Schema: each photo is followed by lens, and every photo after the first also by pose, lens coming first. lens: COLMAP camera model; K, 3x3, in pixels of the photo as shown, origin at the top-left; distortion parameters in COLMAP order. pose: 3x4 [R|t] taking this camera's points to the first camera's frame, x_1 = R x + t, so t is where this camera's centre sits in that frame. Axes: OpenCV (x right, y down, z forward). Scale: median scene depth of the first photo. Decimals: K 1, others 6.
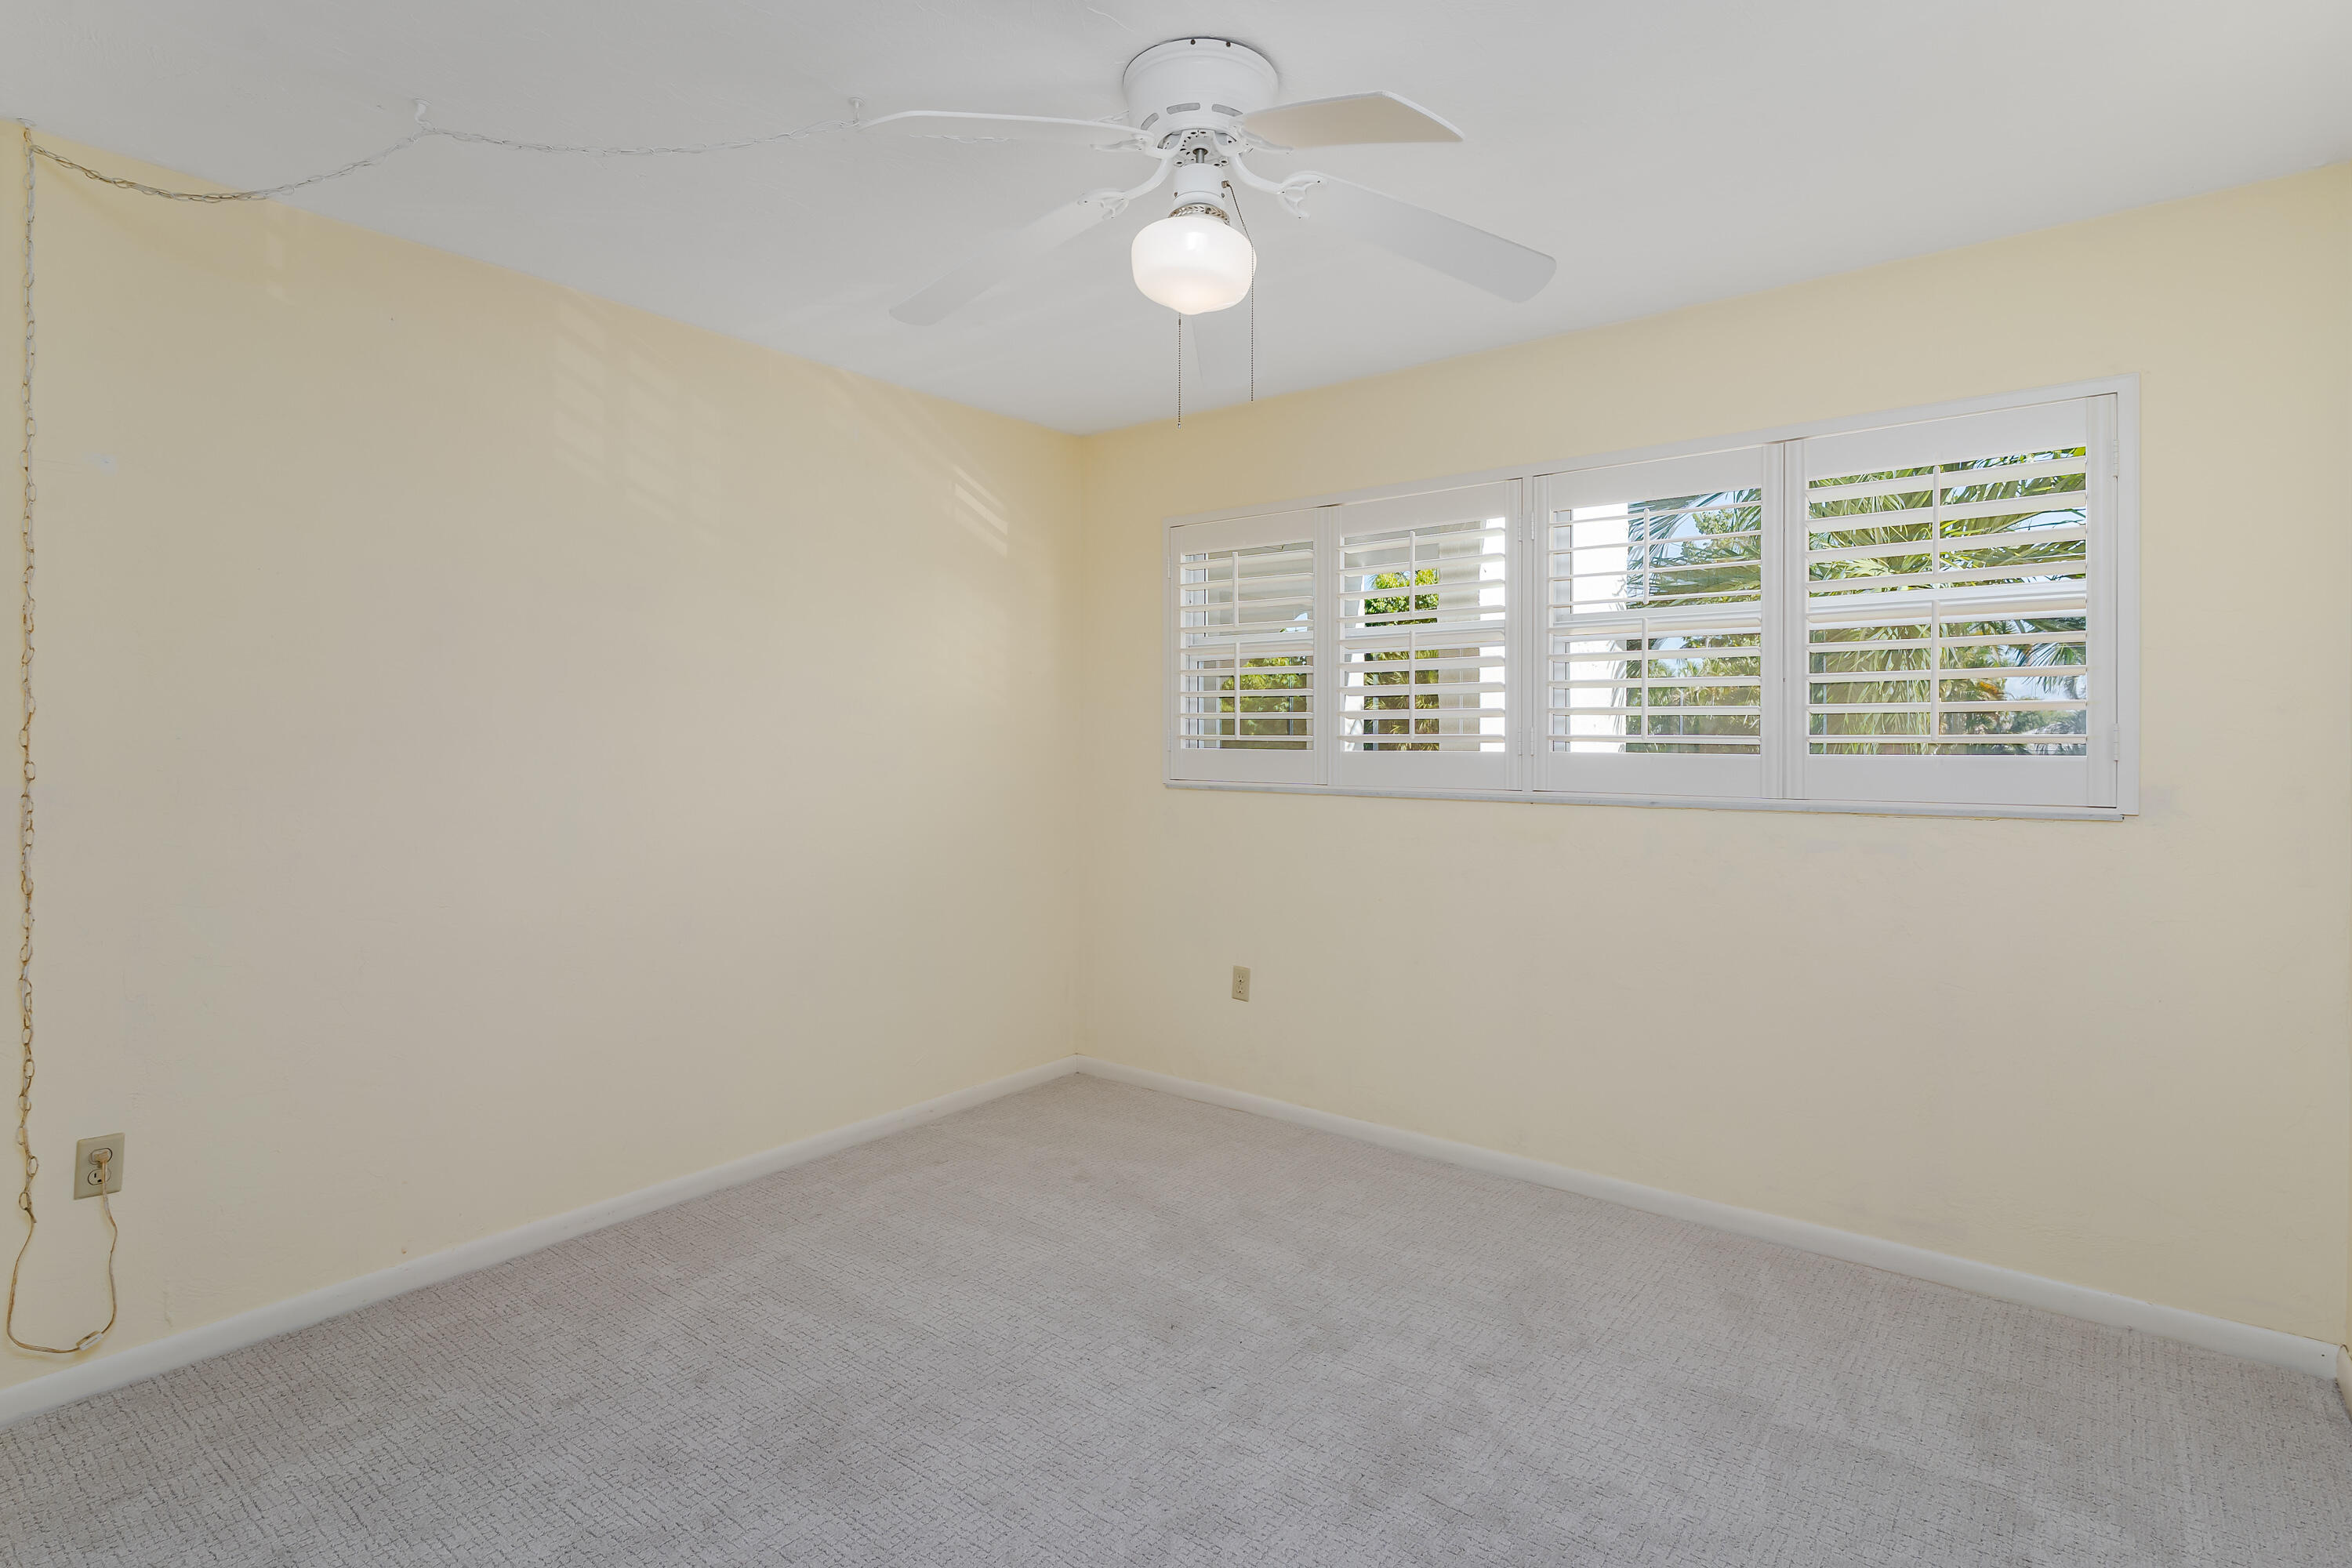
lens RADIAL K [[1192.7, 0, 1173.9], [0, 1192.7, 728.9], [0, 0, 1]] dist [-0.000421, 0.000124]
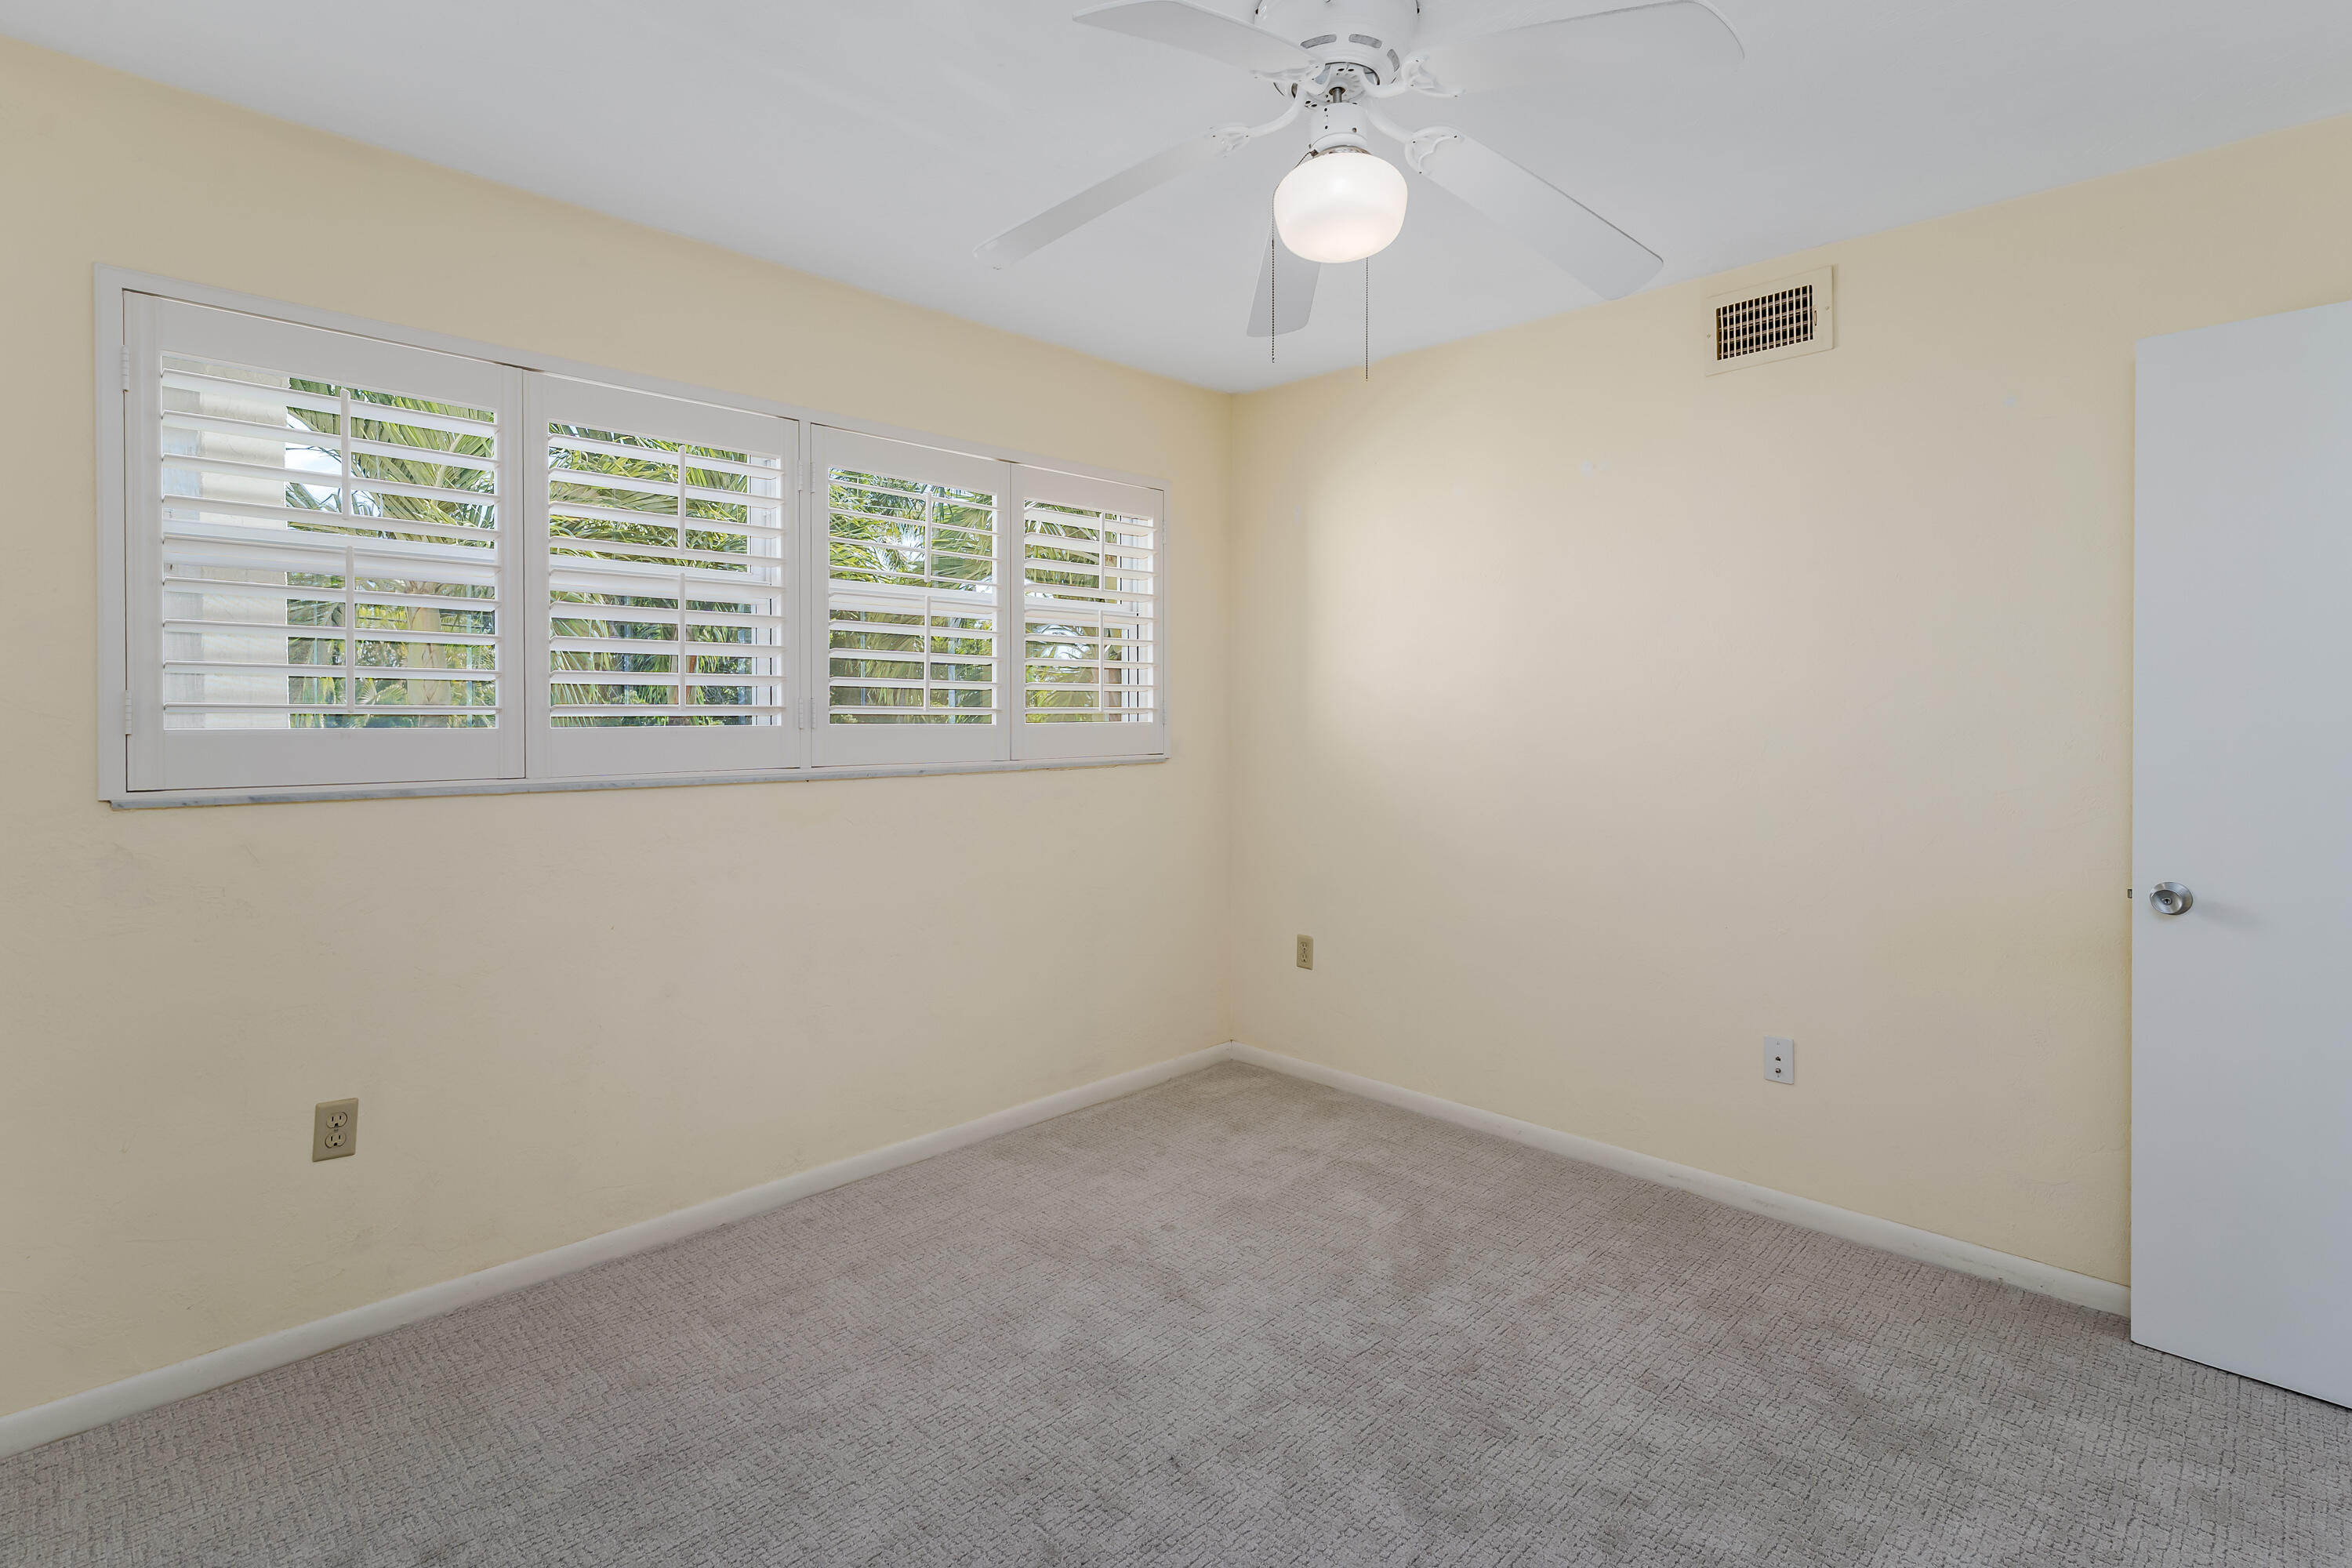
lens RADIAL K [[1167.6, 0, 1189.0], [0, 1167.6, 711.3], [0, 0, 1]] dist [-0.000063, -0.000201]
pose [[0.095577, -0.002720, 0.995418, -0.550572], [-0.006834, 0.999971, 0.003389, 0.003874], [-0.995399, -0.007126, 0.095555, 0.613025]]
